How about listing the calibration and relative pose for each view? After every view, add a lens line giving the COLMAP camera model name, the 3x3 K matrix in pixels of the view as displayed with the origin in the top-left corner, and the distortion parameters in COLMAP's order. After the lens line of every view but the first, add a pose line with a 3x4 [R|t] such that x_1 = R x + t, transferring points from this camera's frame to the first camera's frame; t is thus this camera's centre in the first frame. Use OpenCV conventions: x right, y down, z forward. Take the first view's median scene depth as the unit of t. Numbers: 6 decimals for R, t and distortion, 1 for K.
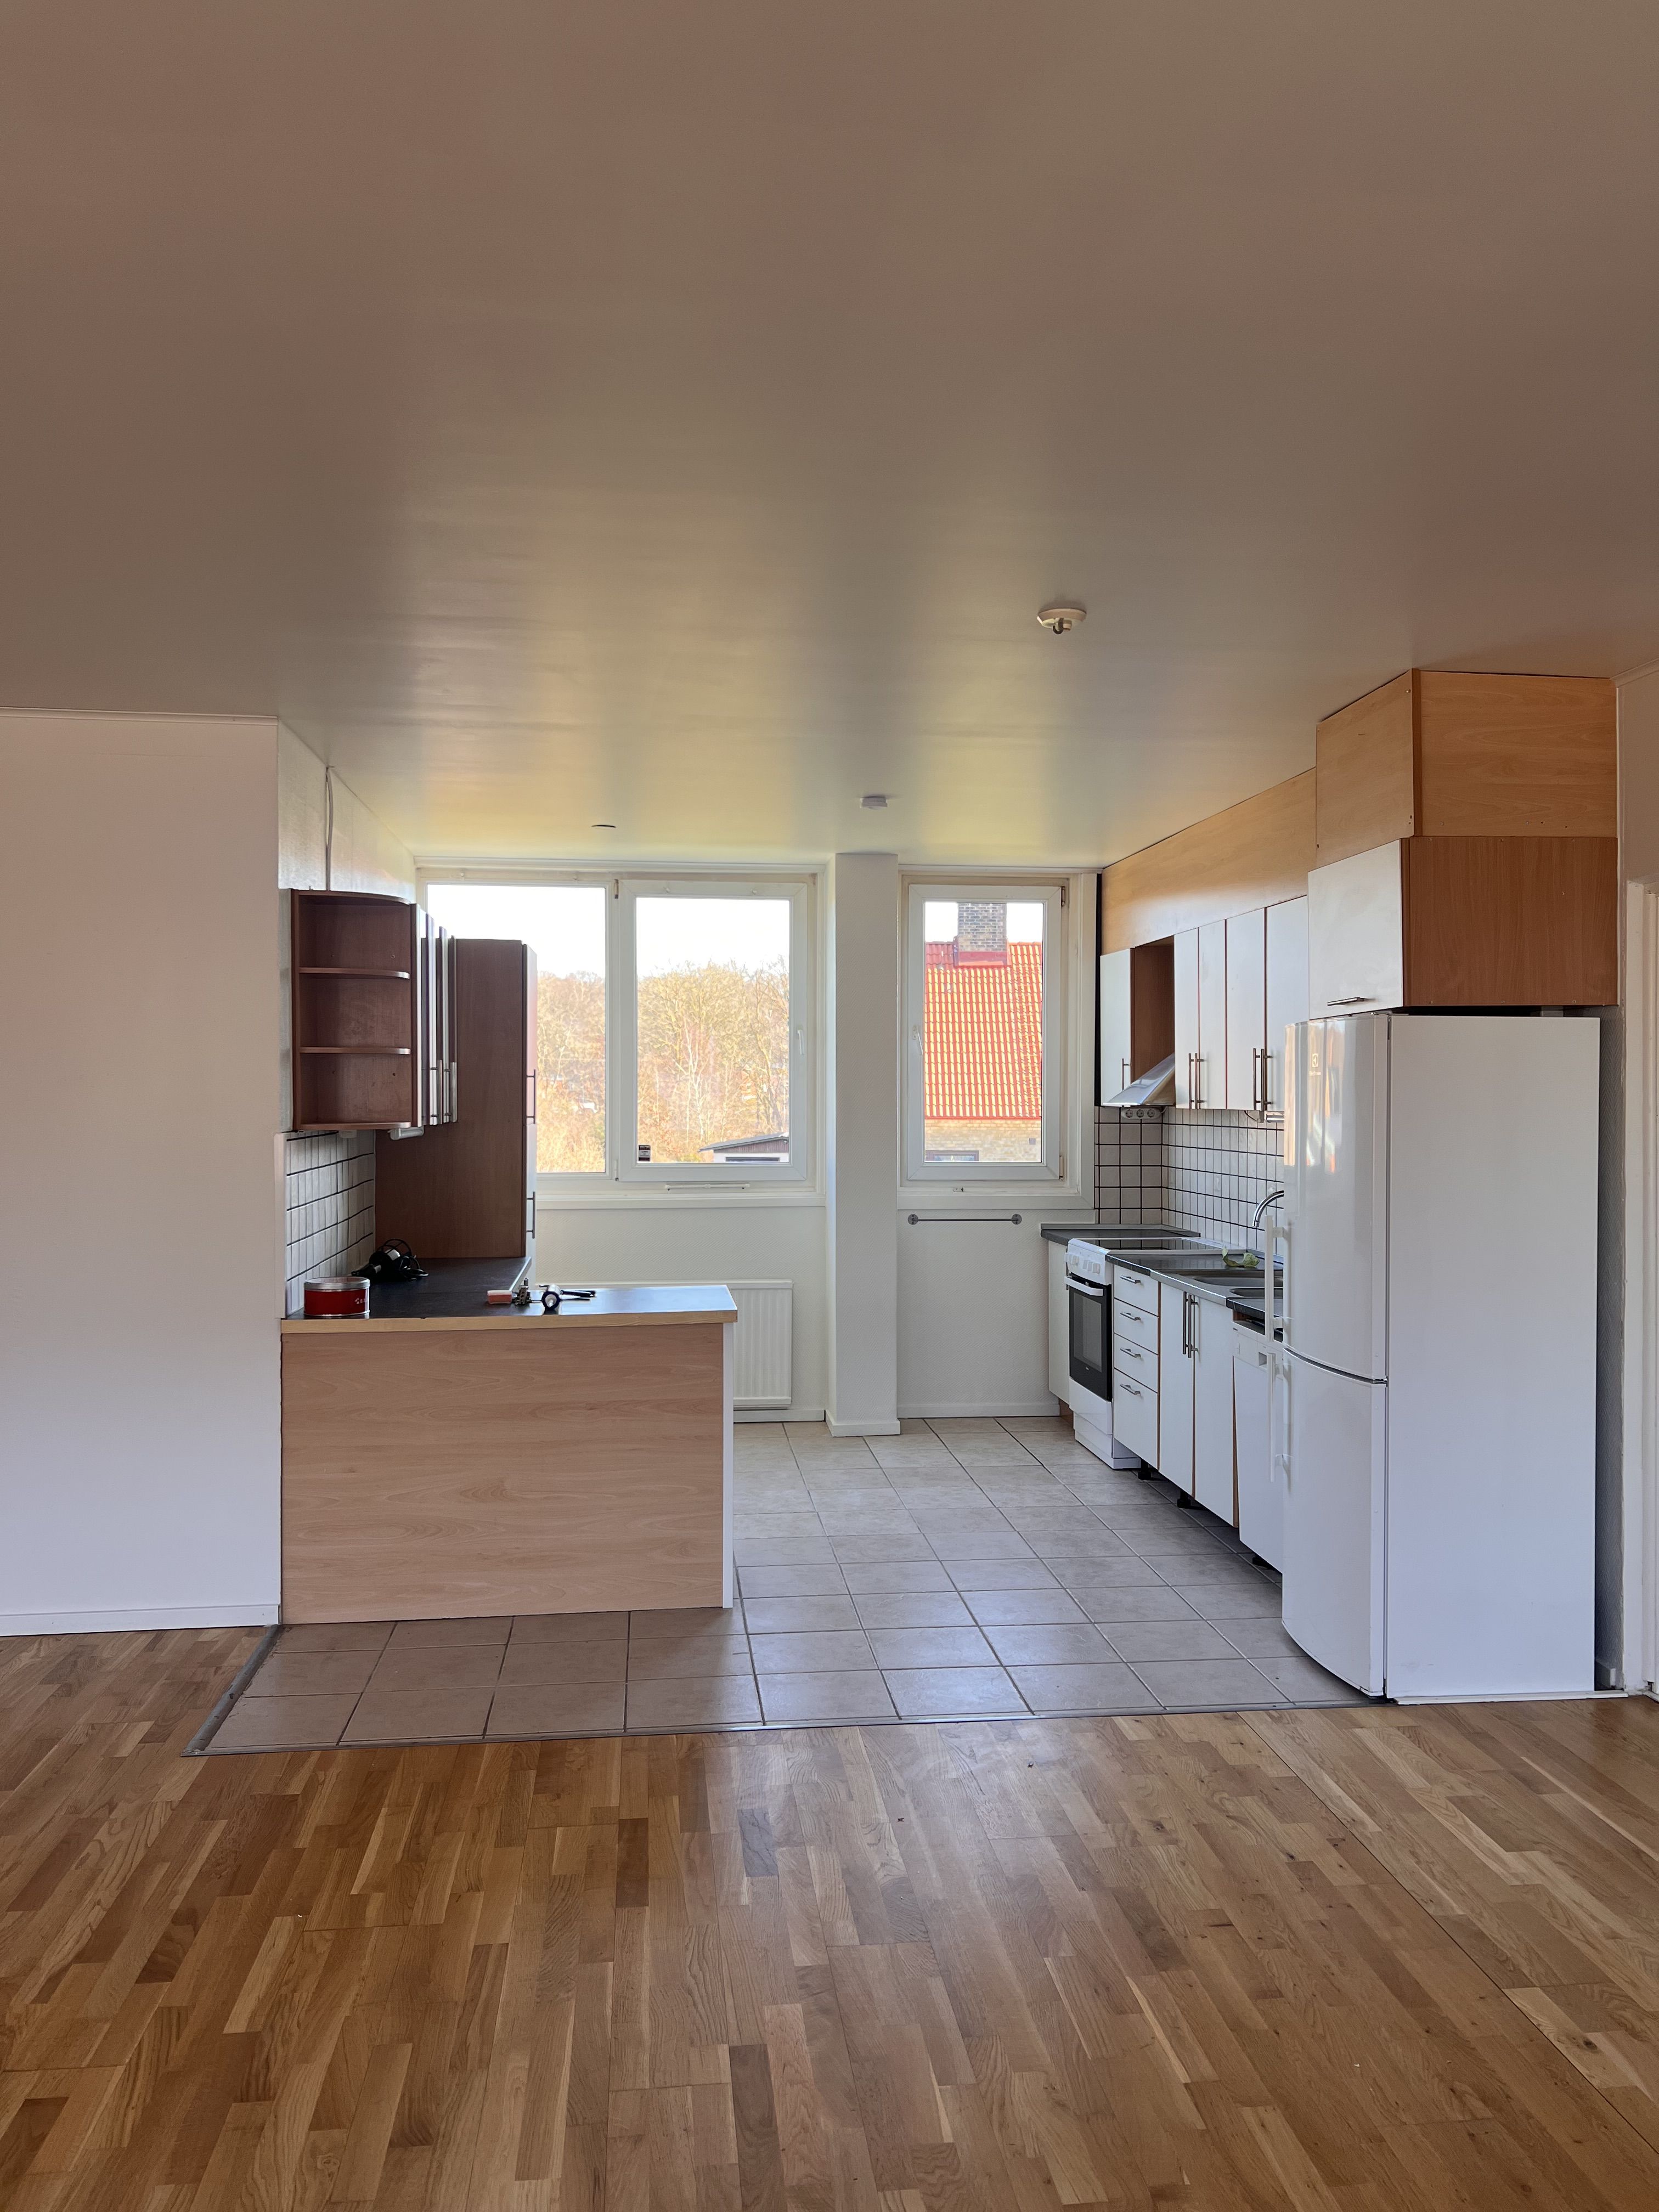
lens RADIAL K [[1688.5, 0, 831.2], [0, 1688.5, 1104.2], [0, 0, 1]] dist [0.023570, 0.000555]
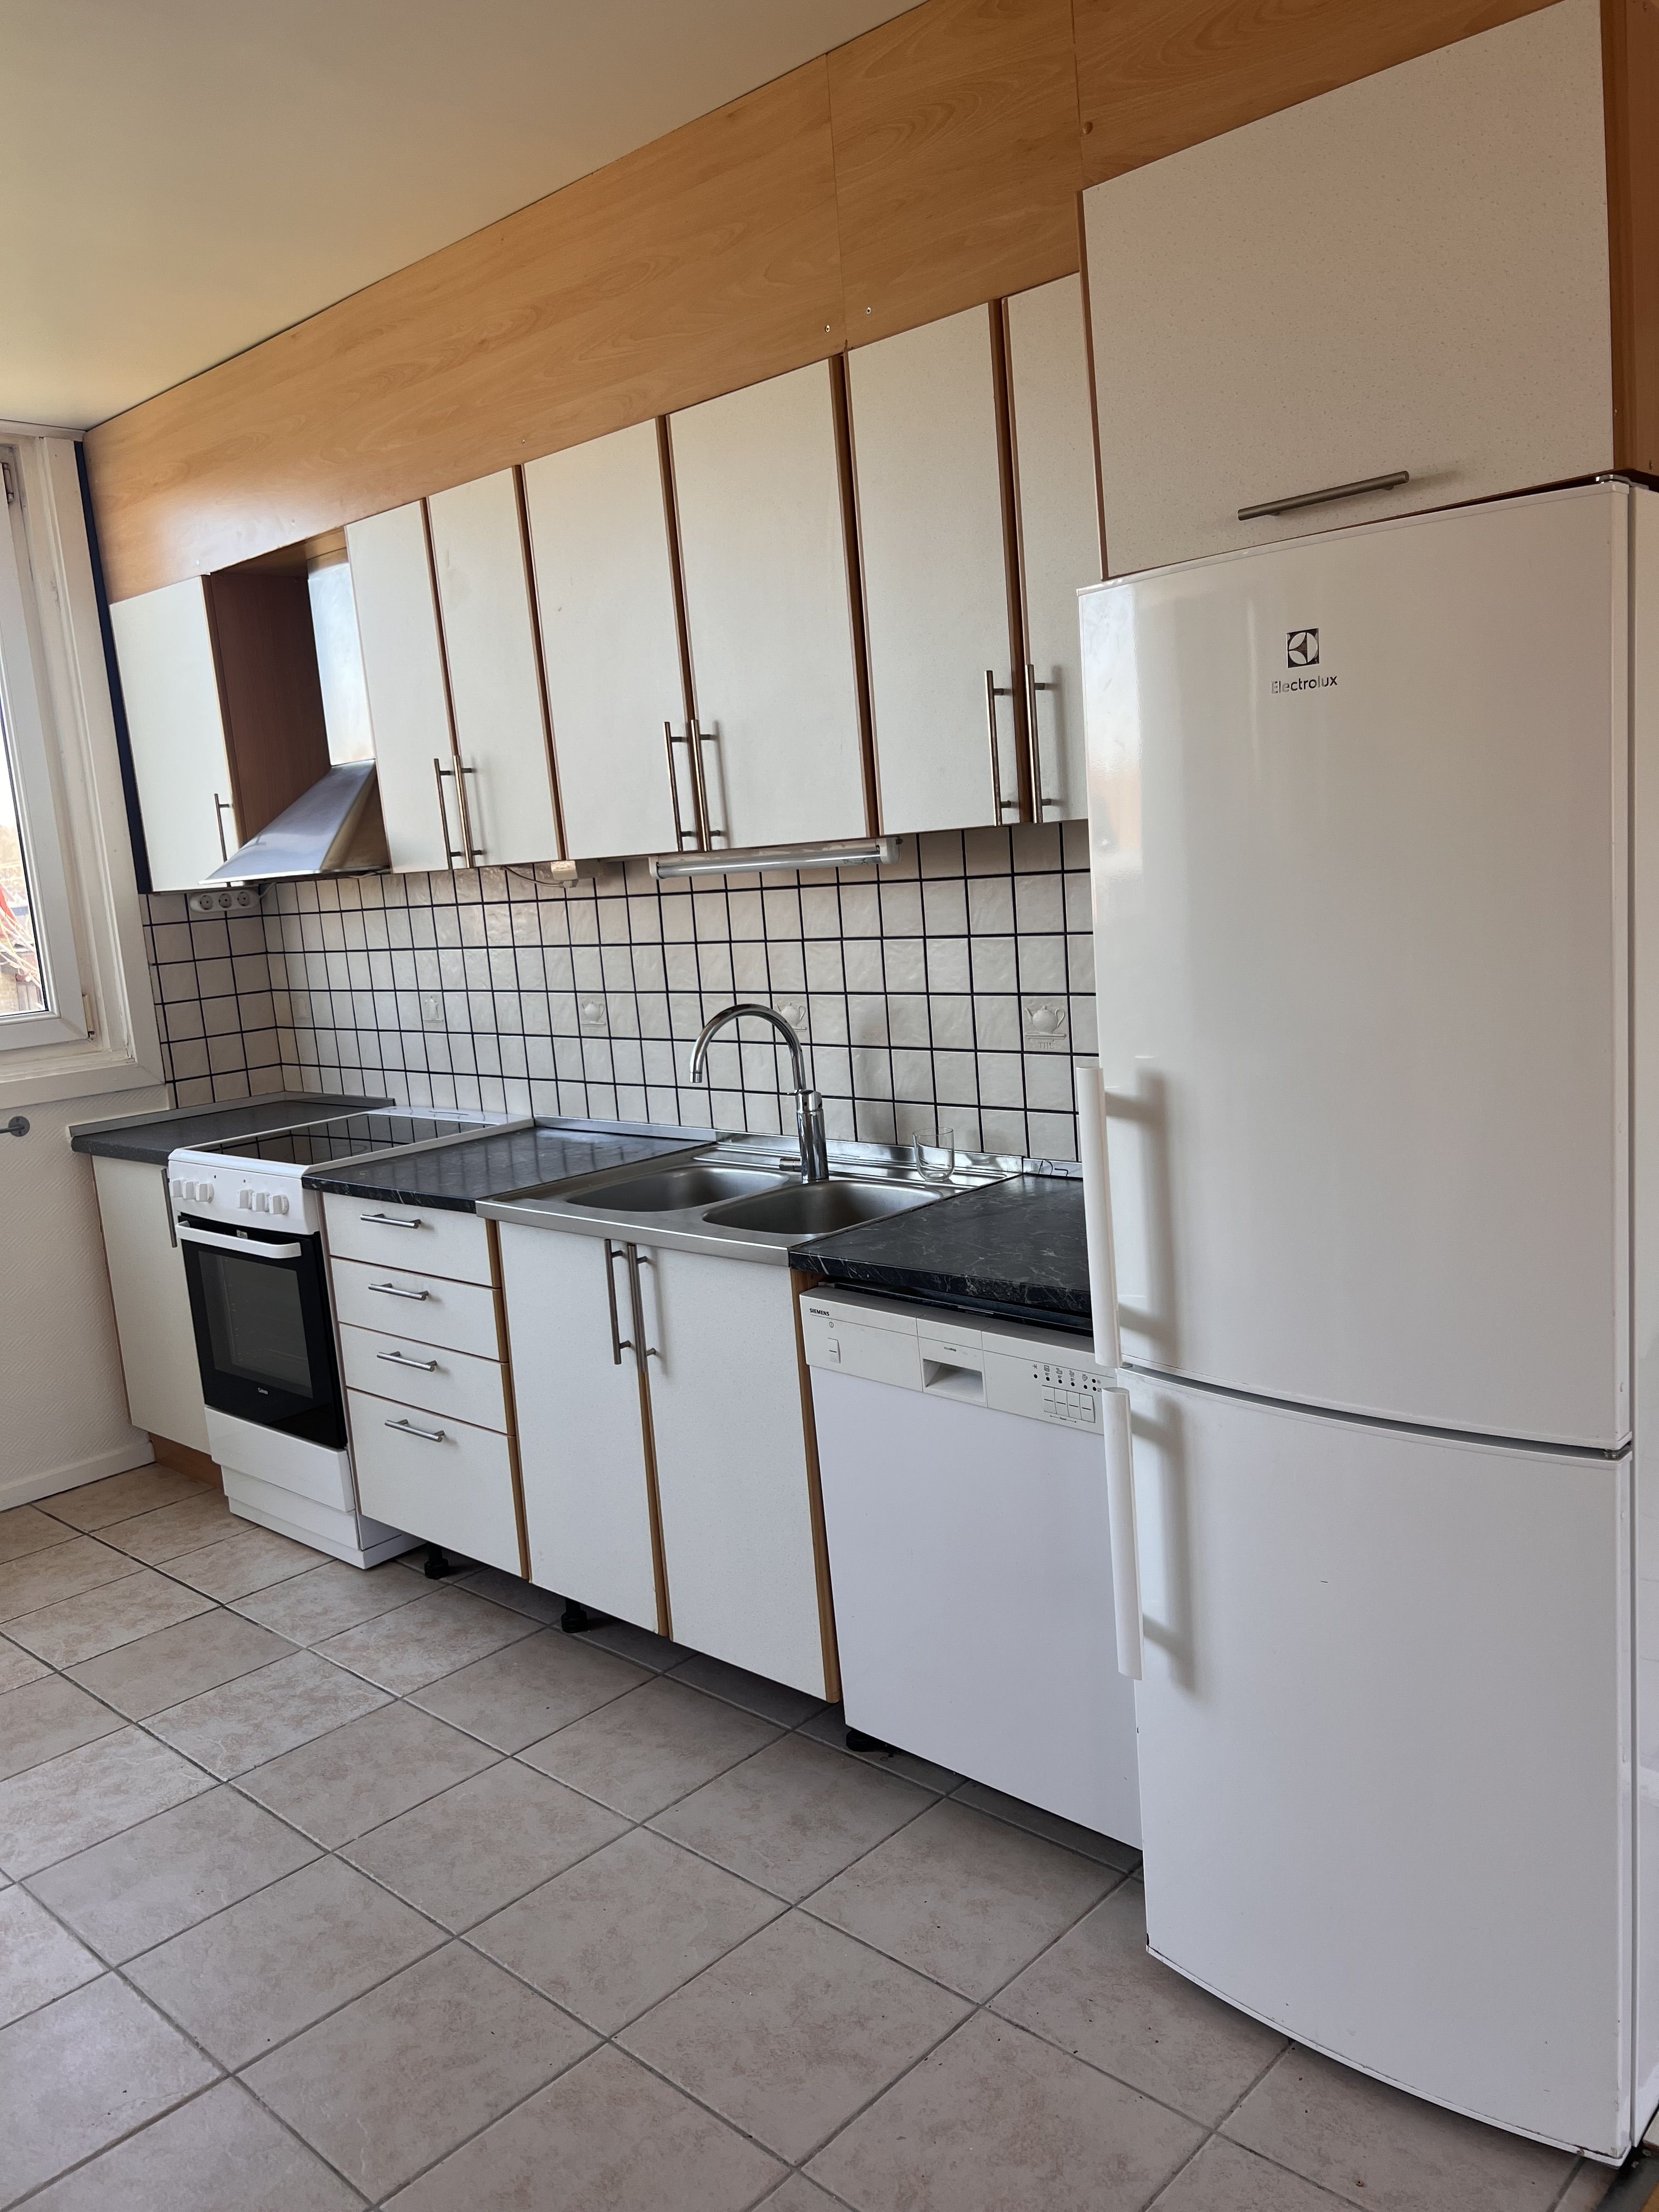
lens RADIAL K [[1688.5, 0, 822.7], [0, 1688.5, 1105.3], [0, 0, 1]] dist [0.023570, 0.000555]
pose [[0.758032, -0.164635, 0.631097, -0.032800], [0.086772, 0.984472, 0.152595, 0.003925], [-0.646420, -0.060910, 0.760547, 0.478176]]
